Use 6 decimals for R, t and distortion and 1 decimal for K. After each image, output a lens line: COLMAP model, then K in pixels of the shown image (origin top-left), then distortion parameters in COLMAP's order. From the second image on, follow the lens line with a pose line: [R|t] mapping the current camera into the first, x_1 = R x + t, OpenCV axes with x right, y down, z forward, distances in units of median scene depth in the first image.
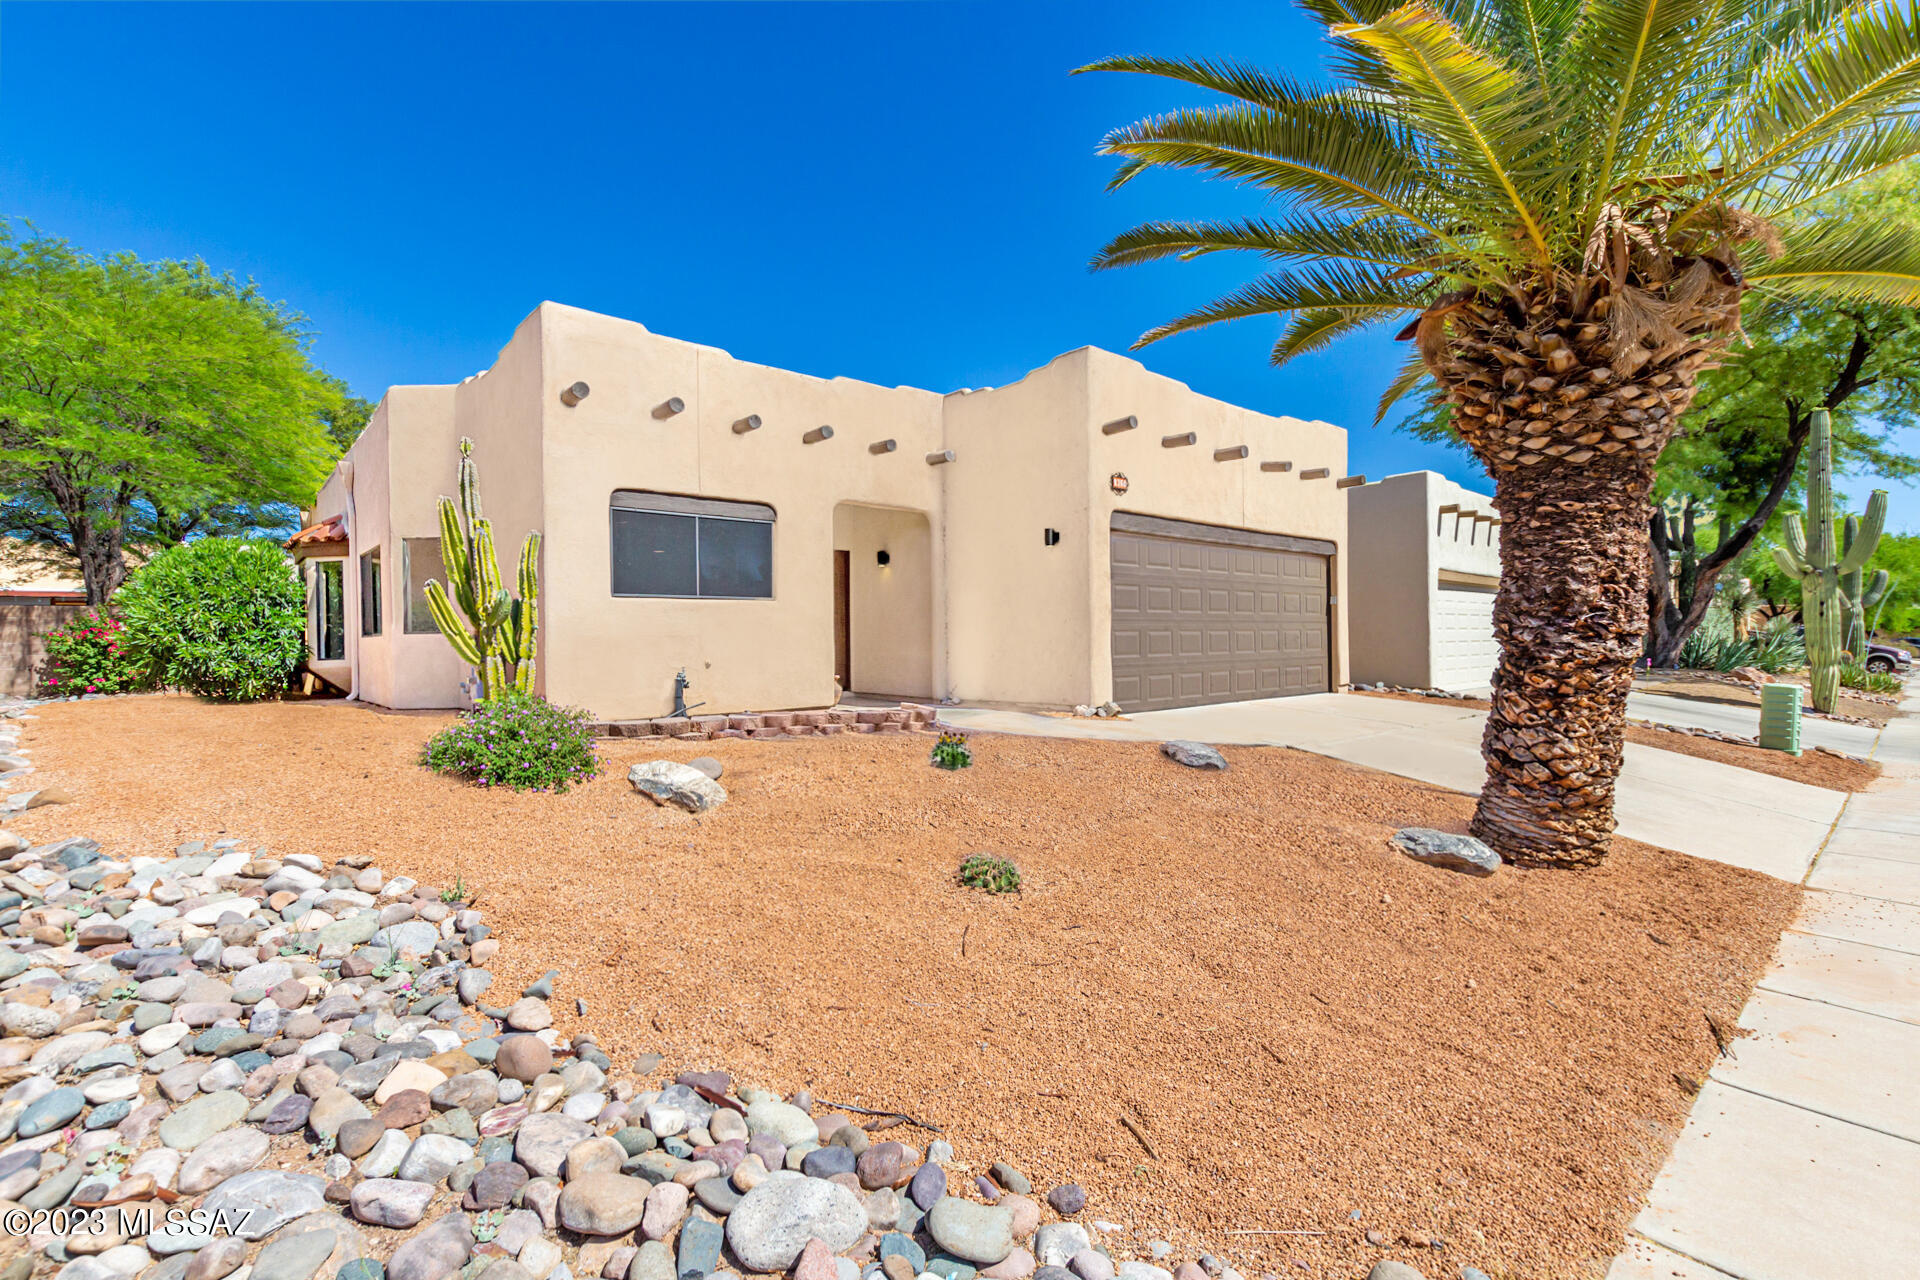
lens RADIAL K [[880.9, 0, 960.5], [0, 880.9, 636.3], [0, 0, 1]] dist [-0.001257, 0.000287]
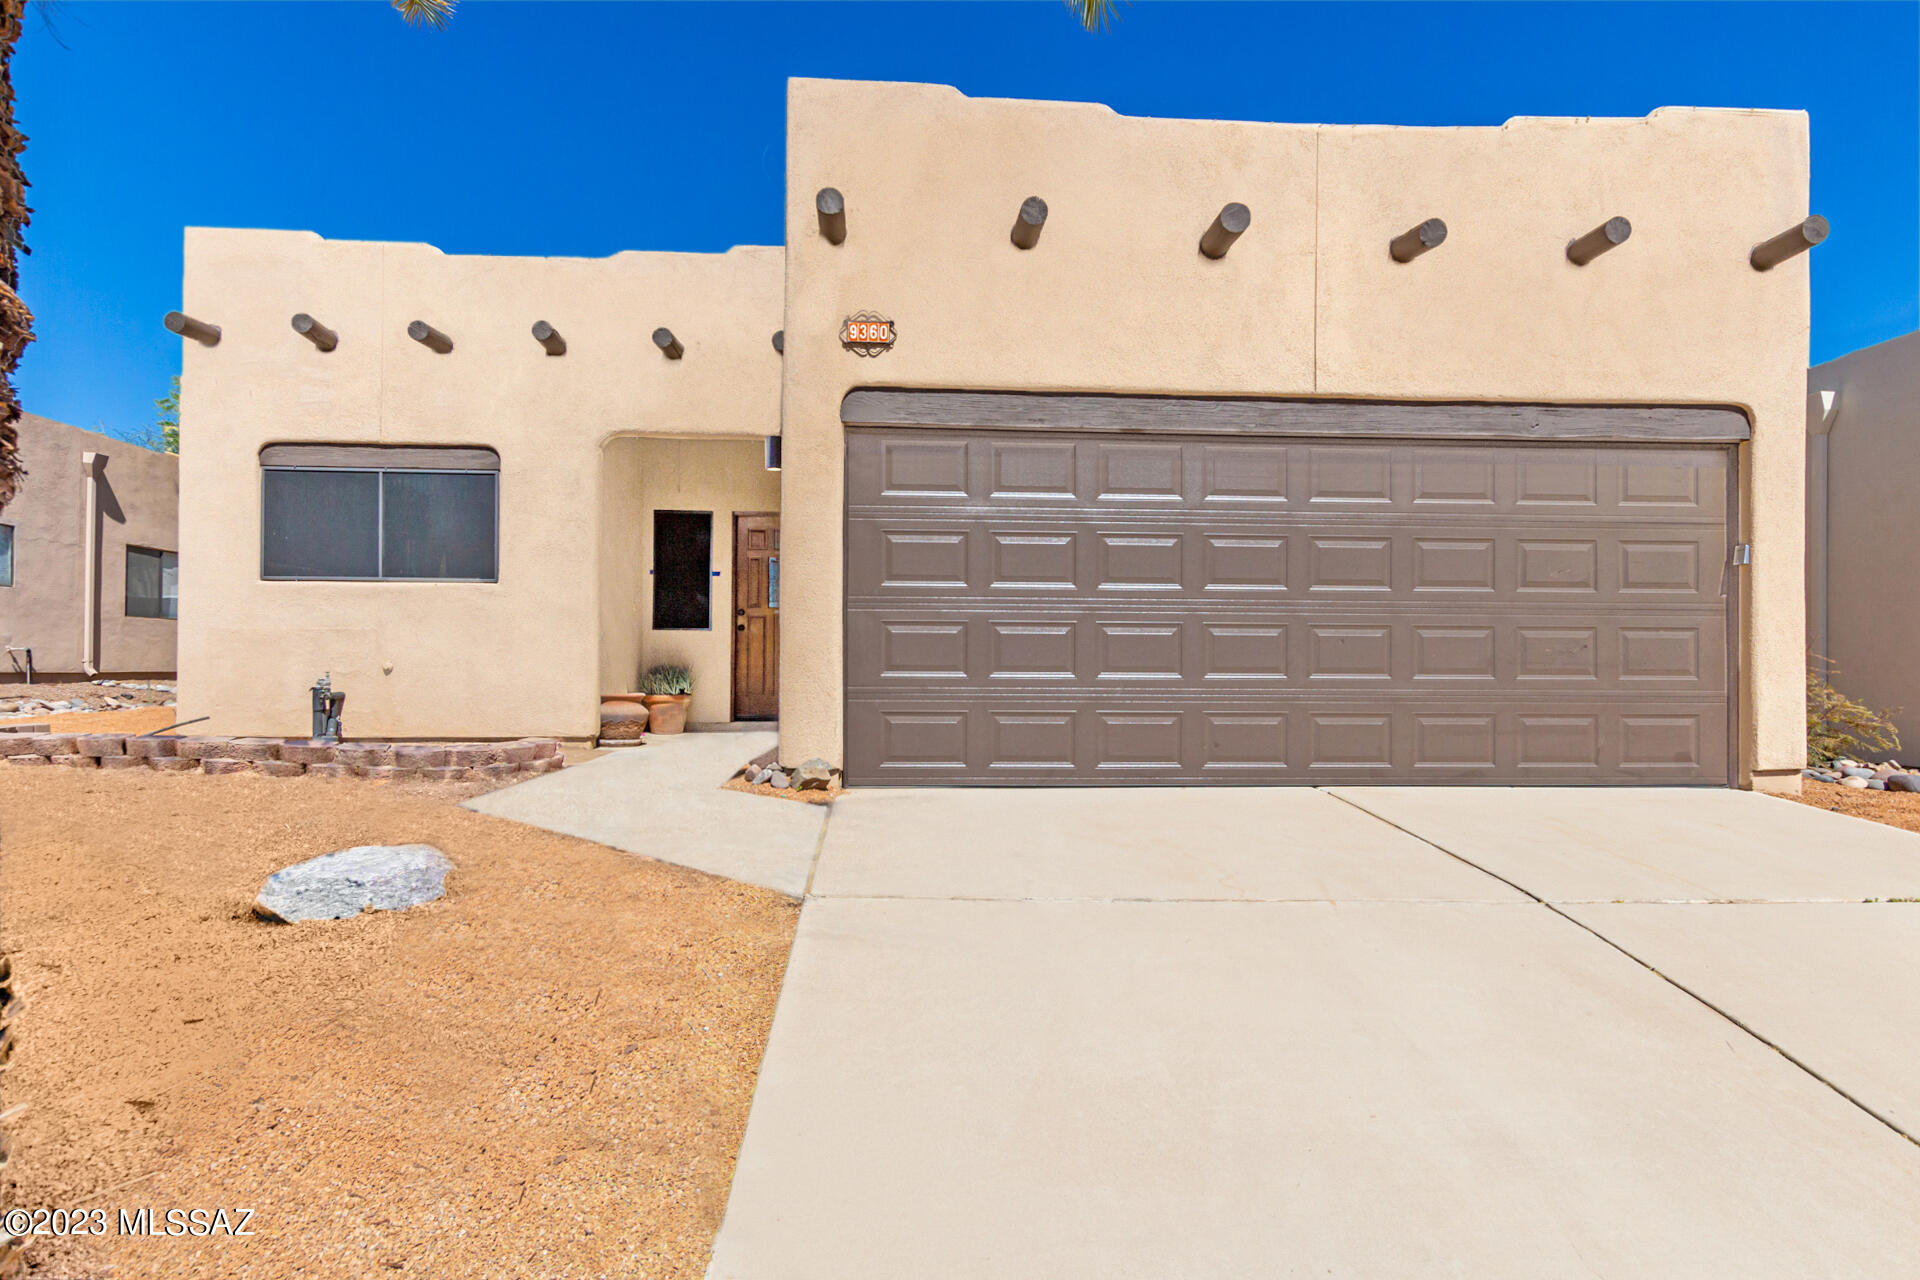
lens RADIAL K [[1056.3, 0, 959.9], [0, 1056.3, 644.4], [0, 0, 1]] dist [0.005982, 0.000019]
pose [[0.786200, 0.007167, -0.617931, 0.600790], [-0.011052, 0.999936, -0.002464, 0.006894], [0.617874, 0.008766, 0.786229, 0.554200]]
